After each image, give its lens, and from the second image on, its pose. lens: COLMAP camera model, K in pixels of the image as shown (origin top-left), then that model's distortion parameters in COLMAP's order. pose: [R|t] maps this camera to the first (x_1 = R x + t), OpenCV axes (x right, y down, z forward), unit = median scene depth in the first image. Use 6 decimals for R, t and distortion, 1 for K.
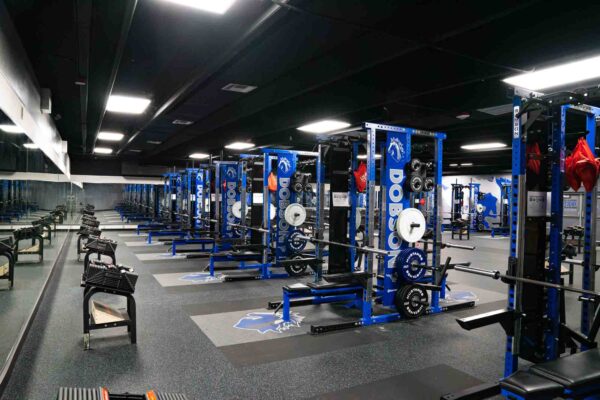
lens RADIAL K [[416.0, 0, 299.0], [0, 416.0, 200.0], [0, 0, 1]] dist [-0.132609, 0.101464]
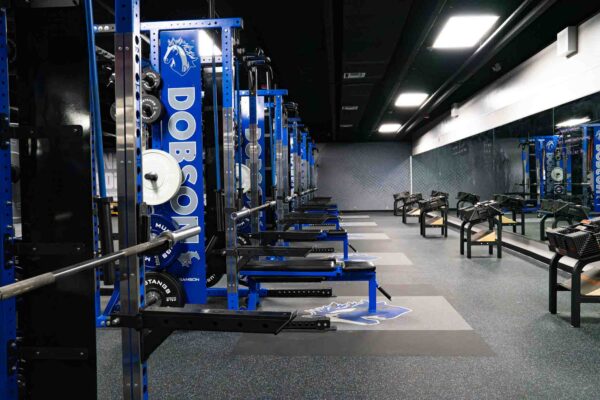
lens RADIAL K [[507.4, 0, 300.0], [0, 507.4, 201.2], [0, 0, 1]] dist [-0.109018, 0.122855]
pose [[0.845788, -0.014144, -0.533331, 0.860037], [0.031915, 0.999200, 0.024114, 0.086153], [0.532563, -0.037416, 0.845563, 0.476246]]
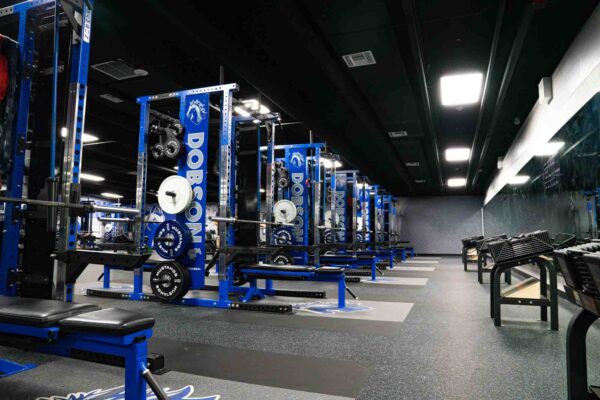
lens RADIAL K [[416.0, 0, 299.0], [0, 416.0, 200.0], [0, 0, 1]] dist [-0.132609, 0.101464]
pose [[0.666585, -0.079940, -0.741131, 1.105735], [0.002352, 0.994454, -0.105148, 0.166259], [0.745426, 0.068347, 0.663076, 0.612781]]
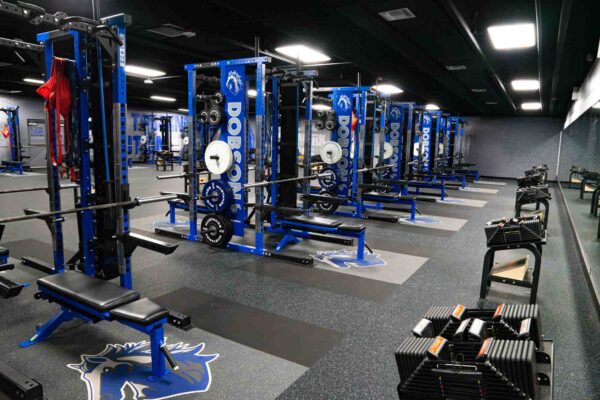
lens RADIAL K [[416.0, 0, 299.0], [0, 416.0, 200.0], [0, 0, 1]] dist [-0.132609, 0.101464]
pose [[0.515829, 0.123049, -0.847809, 1.260618], [-0.018128, 0.990977, 0.132798, 0.025968], [0.856500, -0.053132, 0.513405, 0.638203]]
